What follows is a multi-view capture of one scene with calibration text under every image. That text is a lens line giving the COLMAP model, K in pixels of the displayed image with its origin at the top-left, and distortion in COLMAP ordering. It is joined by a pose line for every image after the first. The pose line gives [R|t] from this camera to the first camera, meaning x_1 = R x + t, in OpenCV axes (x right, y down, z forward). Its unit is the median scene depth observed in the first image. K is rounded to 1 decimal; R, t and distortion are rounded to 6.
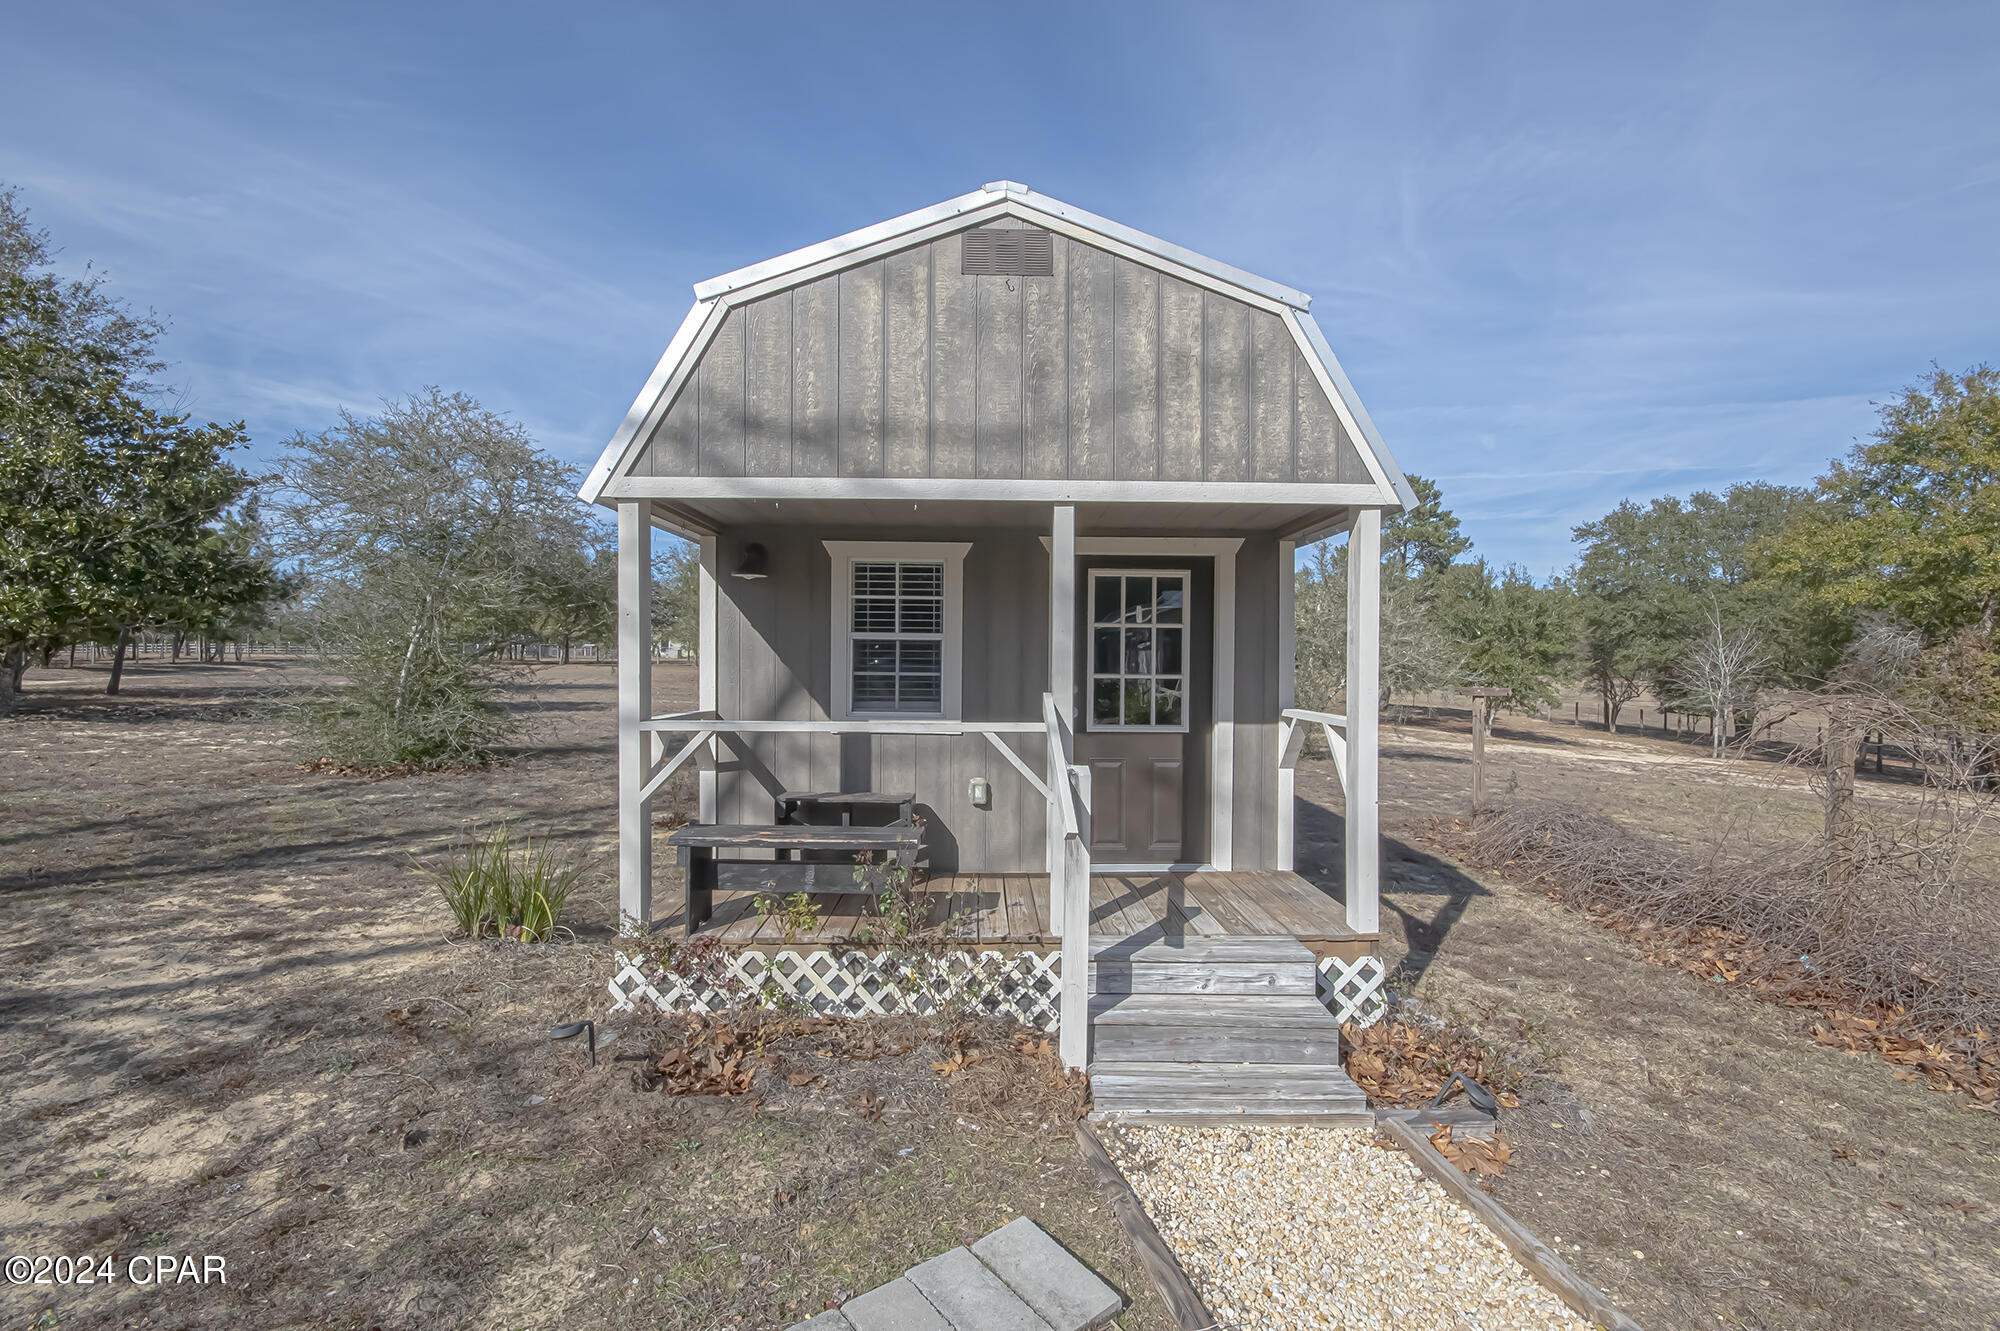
lens RADIAL K [[867.4, 0, 995.5], [0, 867.4, 668.0], [0, 0, 1]] dist [0.000701, 0.000020]
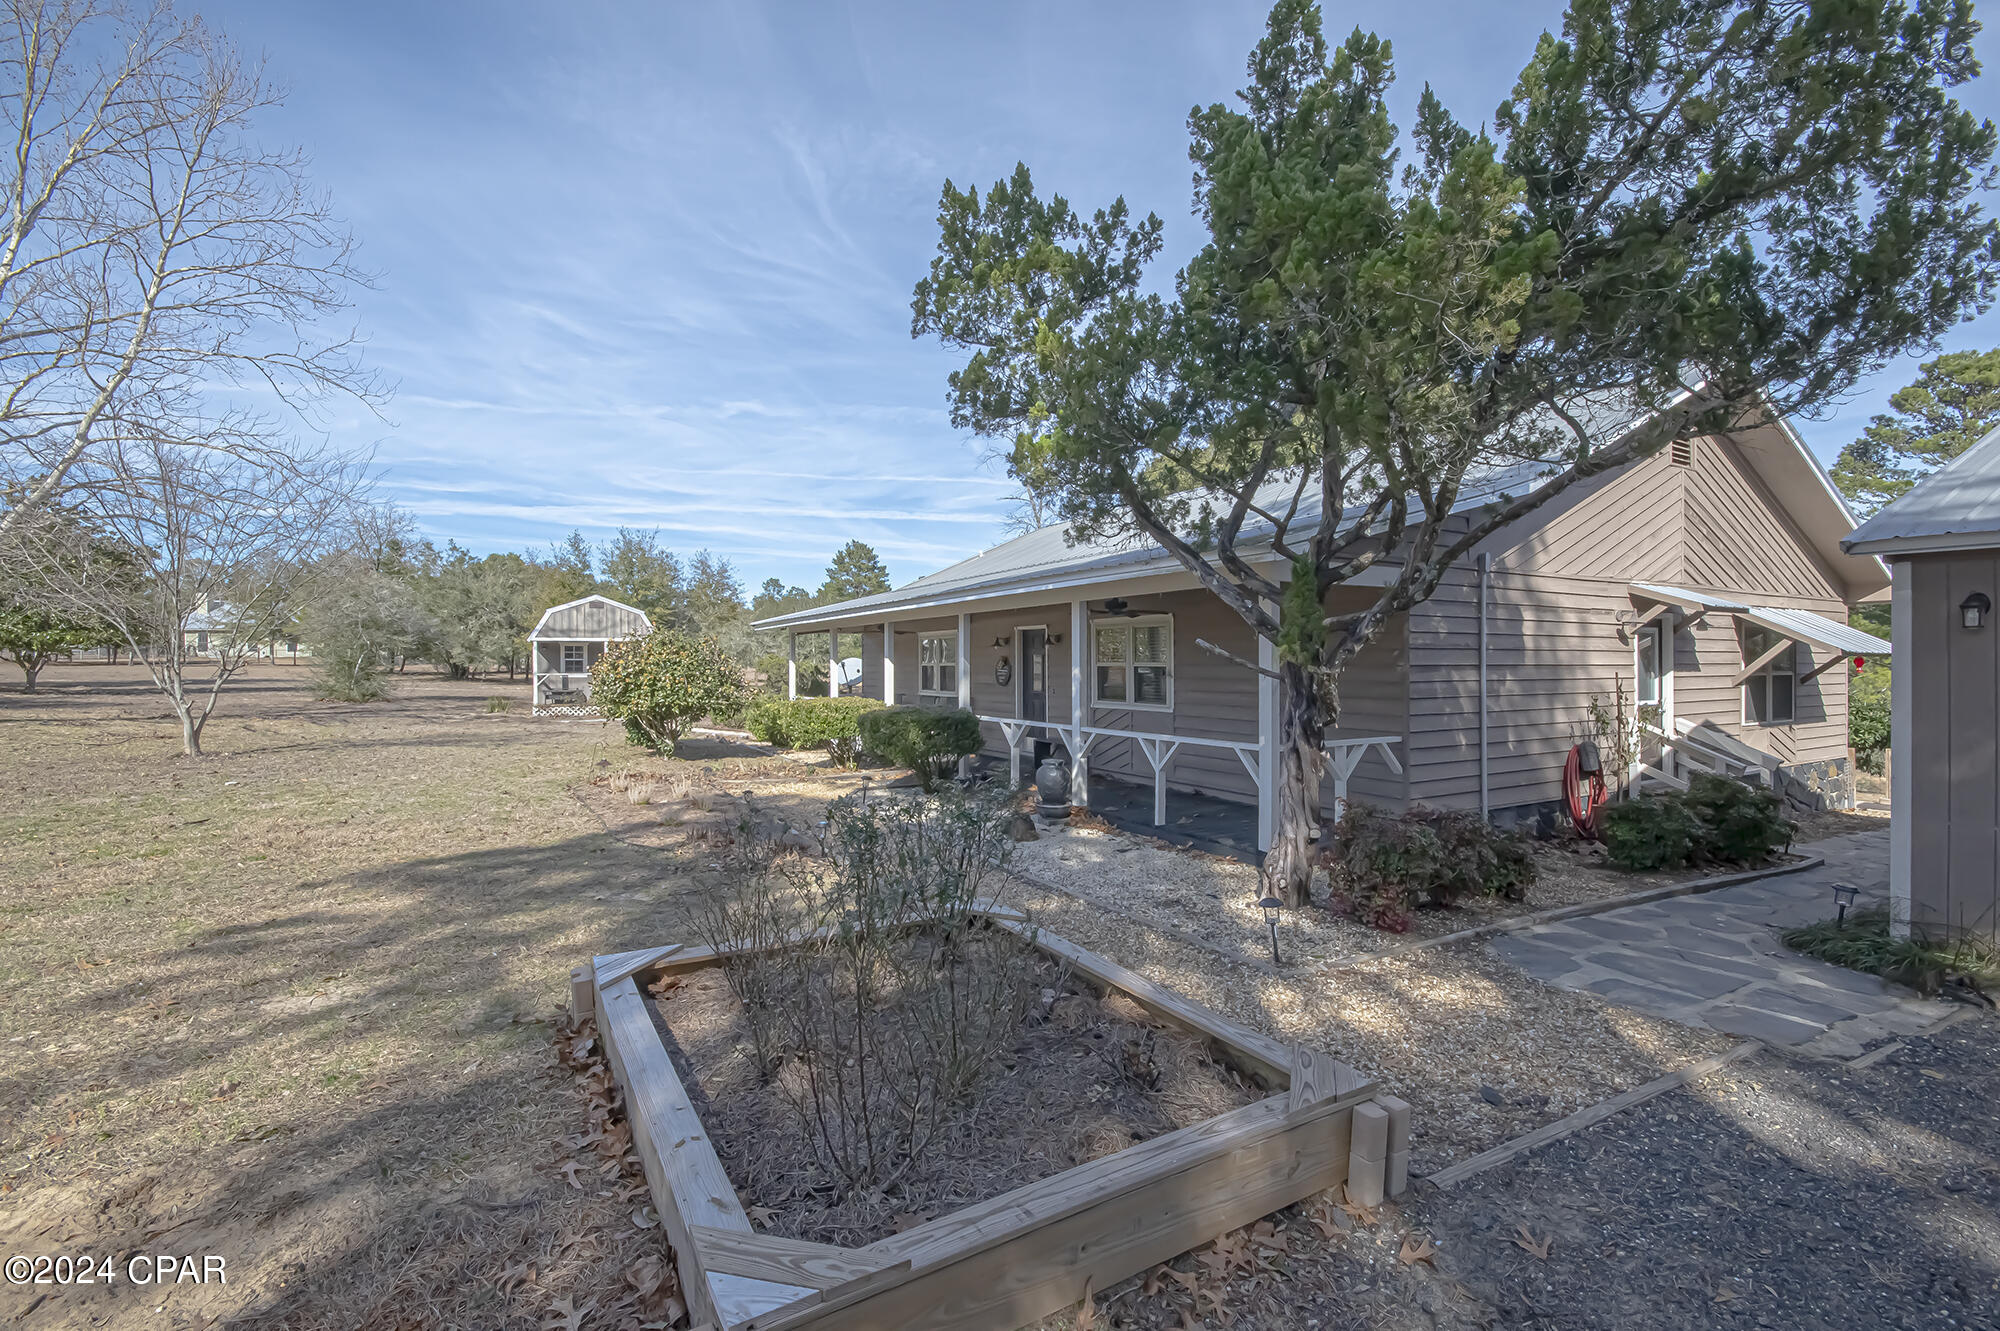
lens RADIAL K [[867.4, 0, 1007.3], [0, 867.4, 660.3], [0, 0, 1]] dist [0.000701, 0.000020]
pose [[0.895781, -0.003055, 0.444485, -0.098924], [0.002565, 0.999995, 0.001702, -0.035451], [-0.444488, -0.000385, 0.895785, -5.339107]]
